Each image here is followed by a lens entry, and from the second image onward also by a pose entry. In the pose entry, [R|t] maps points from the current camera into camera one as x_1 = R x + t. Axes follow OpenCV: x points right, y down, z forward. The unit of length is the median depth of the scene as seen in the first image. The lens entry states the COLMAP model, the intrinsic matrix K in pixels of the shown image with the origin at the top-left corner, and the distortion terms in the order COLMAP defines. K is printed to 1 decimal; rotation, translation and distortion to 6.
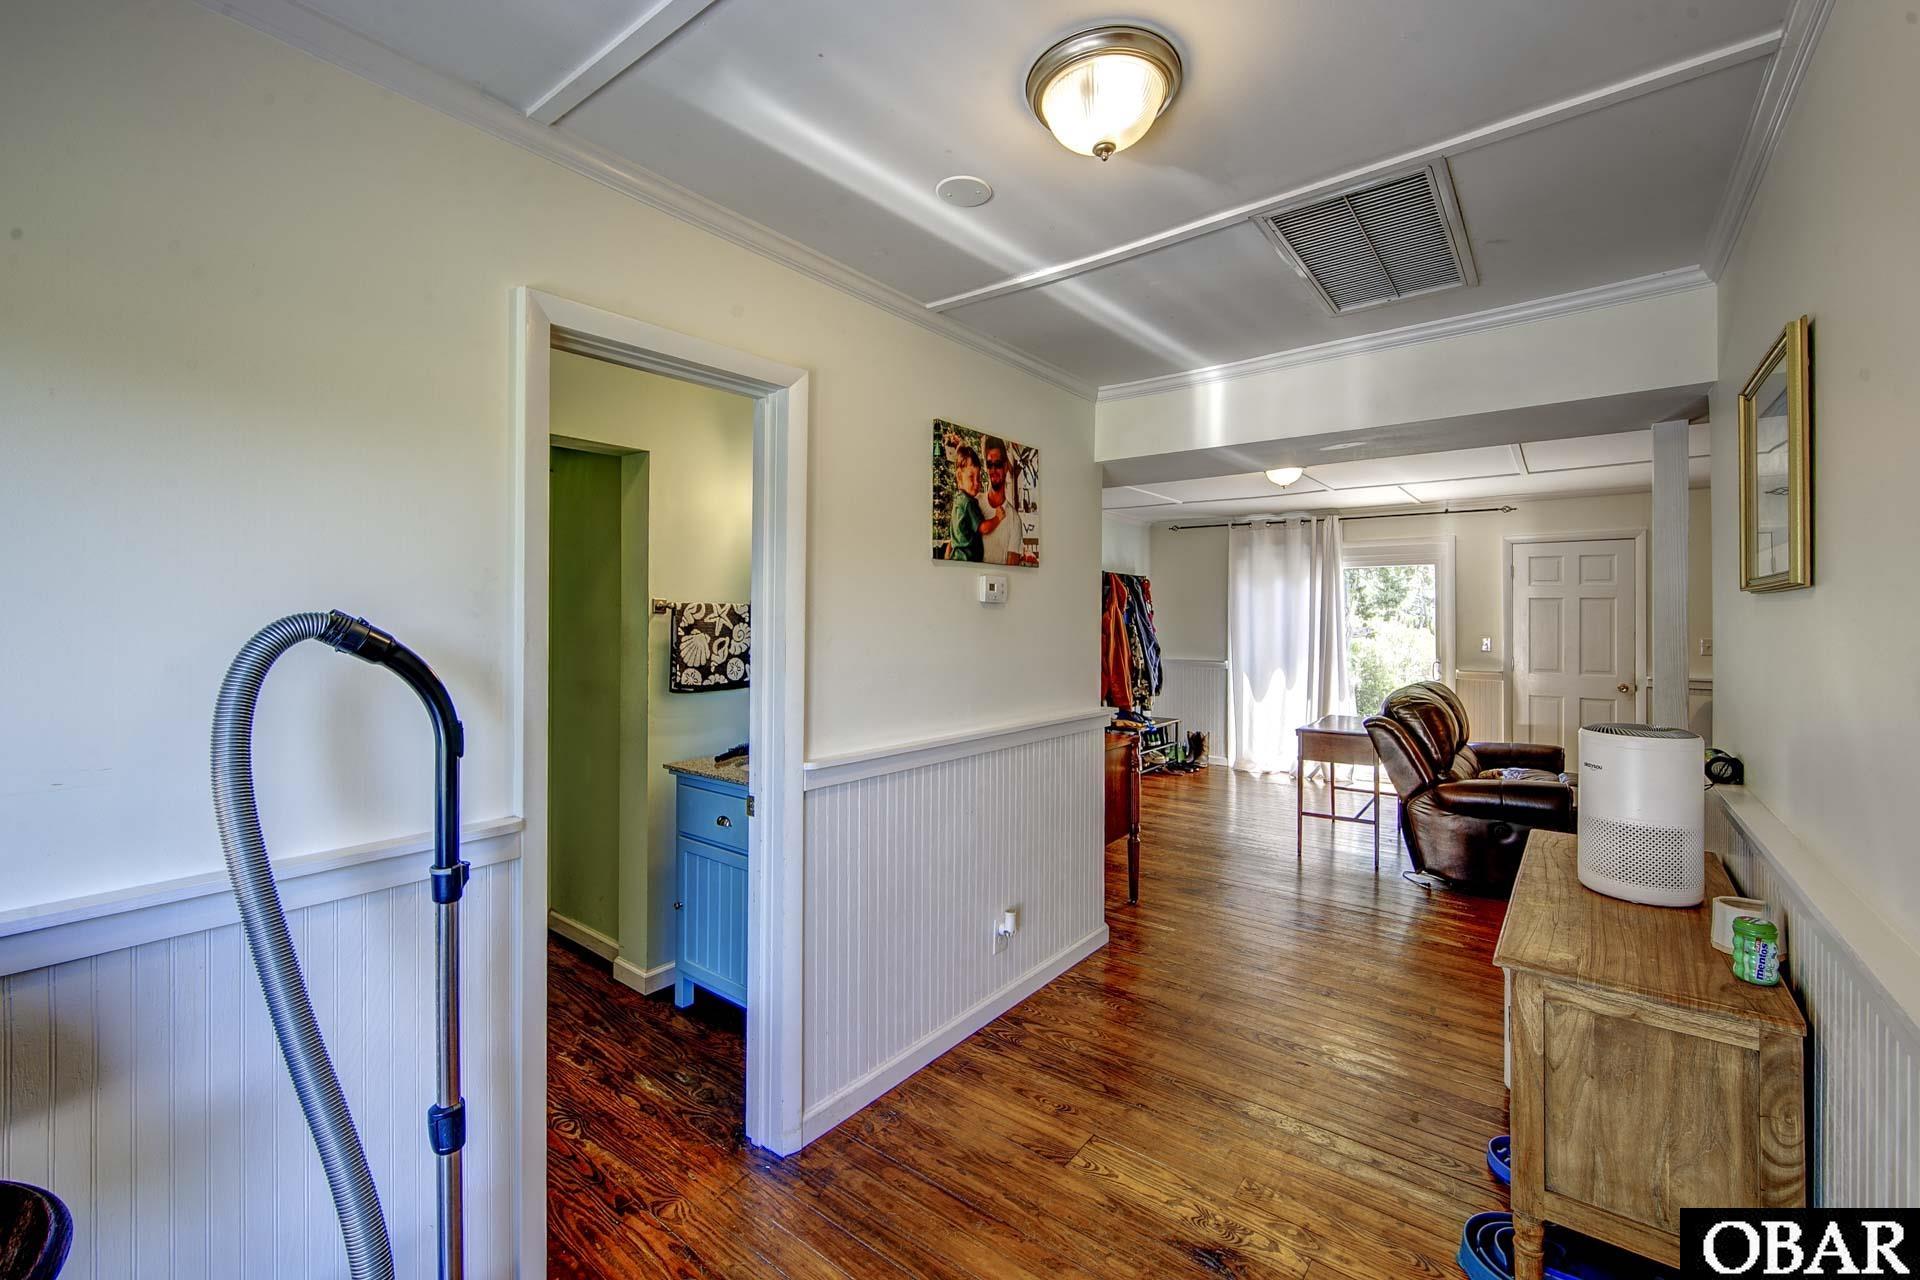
lens RADIAL K [[777.2, 0, 956.8], [0, 777.2, 627.8], [0, 0, 1]] dist [-0.009082, 0.000102]
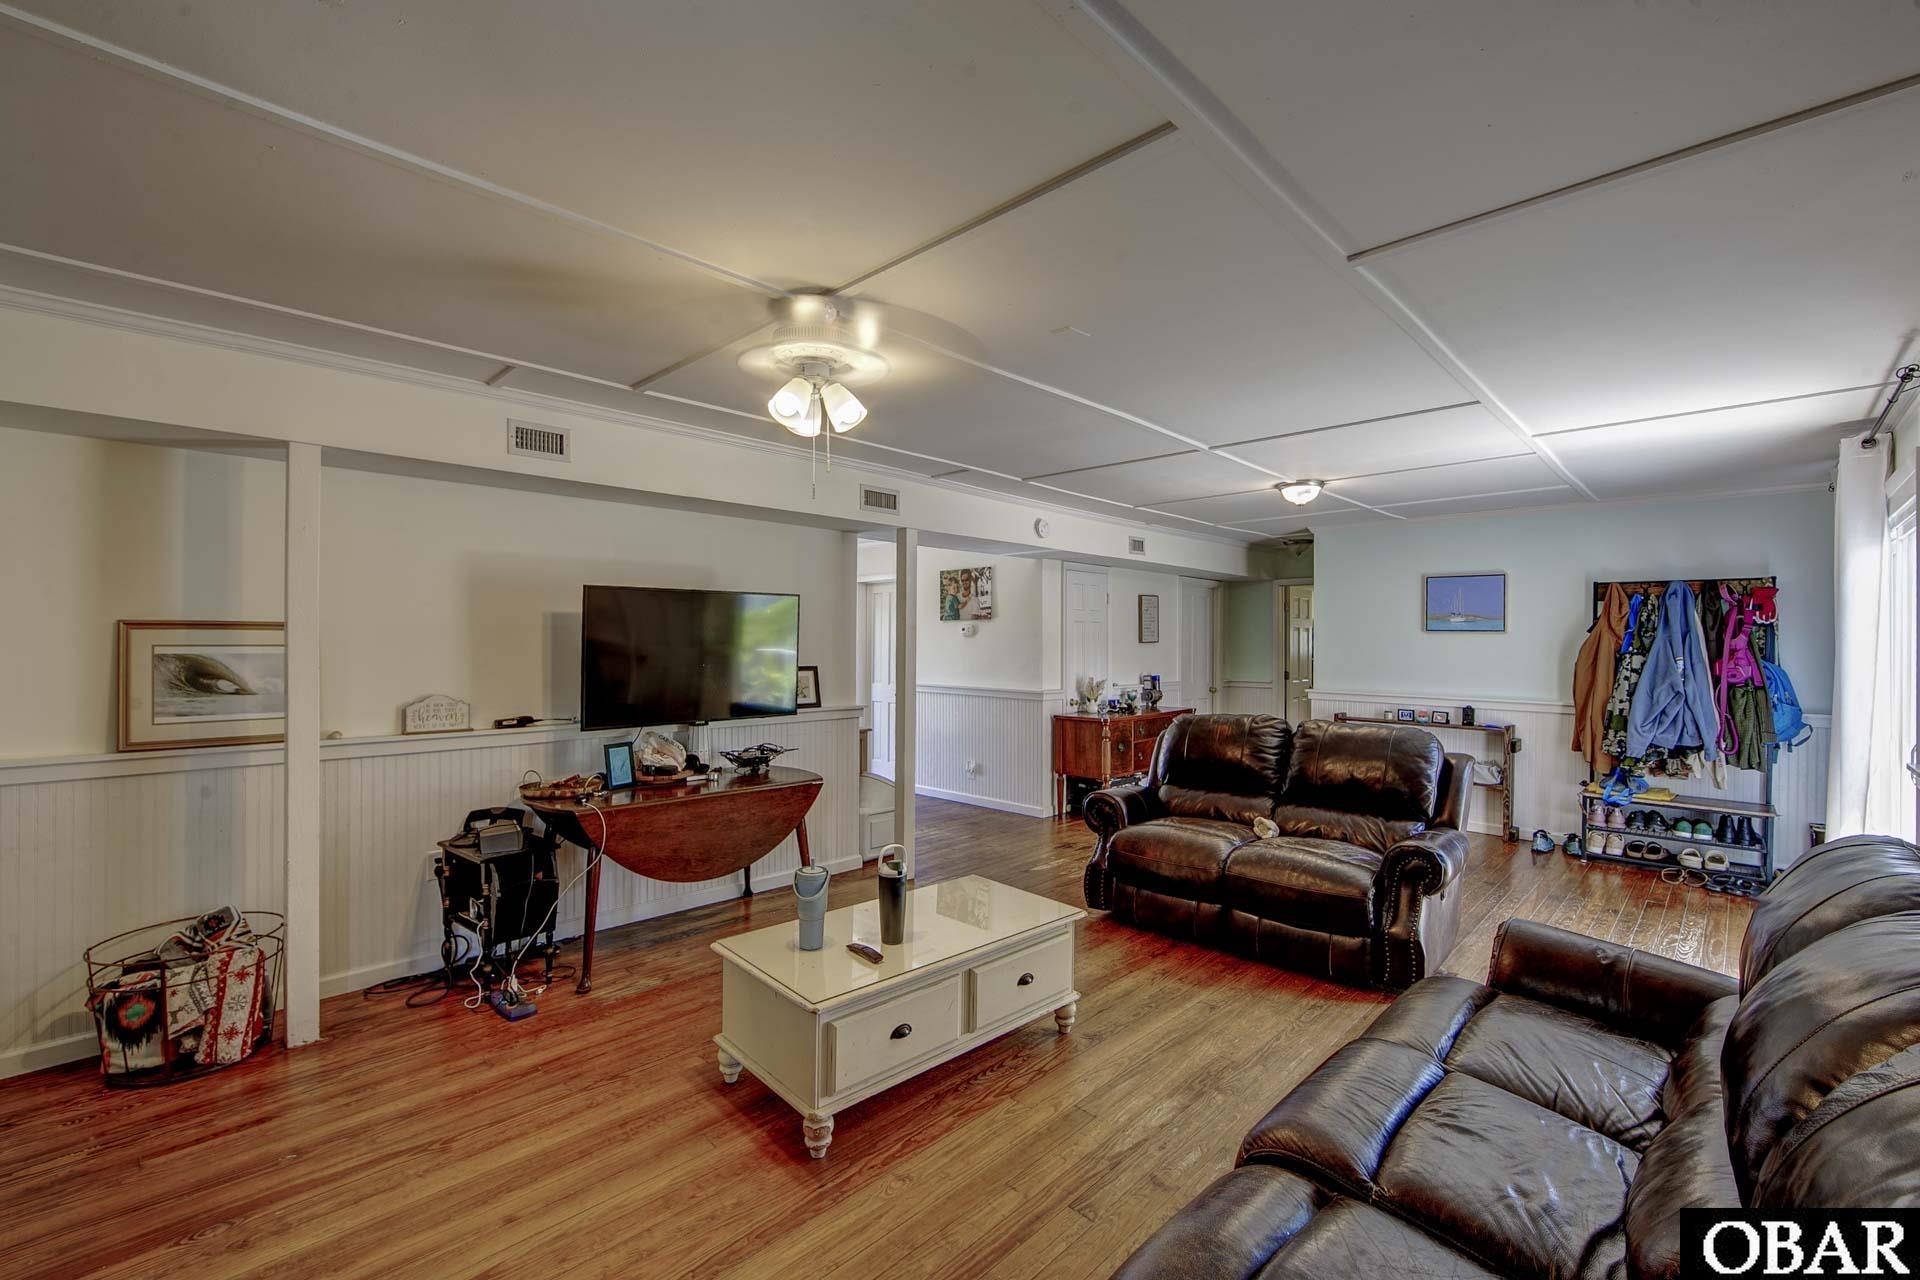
lens RADIAL K [[826.6, 0, 960.0], [0, 826.6, 640.0], [0, 0, 1]] dist [-0.001956, 0.000192]
pose [[-0.080659, -0.006304, -0.996722, 2.540047], [-0.018520, 0.999817, -0.004825, -0.004538], [0.996570, 0.018070, -0.080761, 1.132560]]
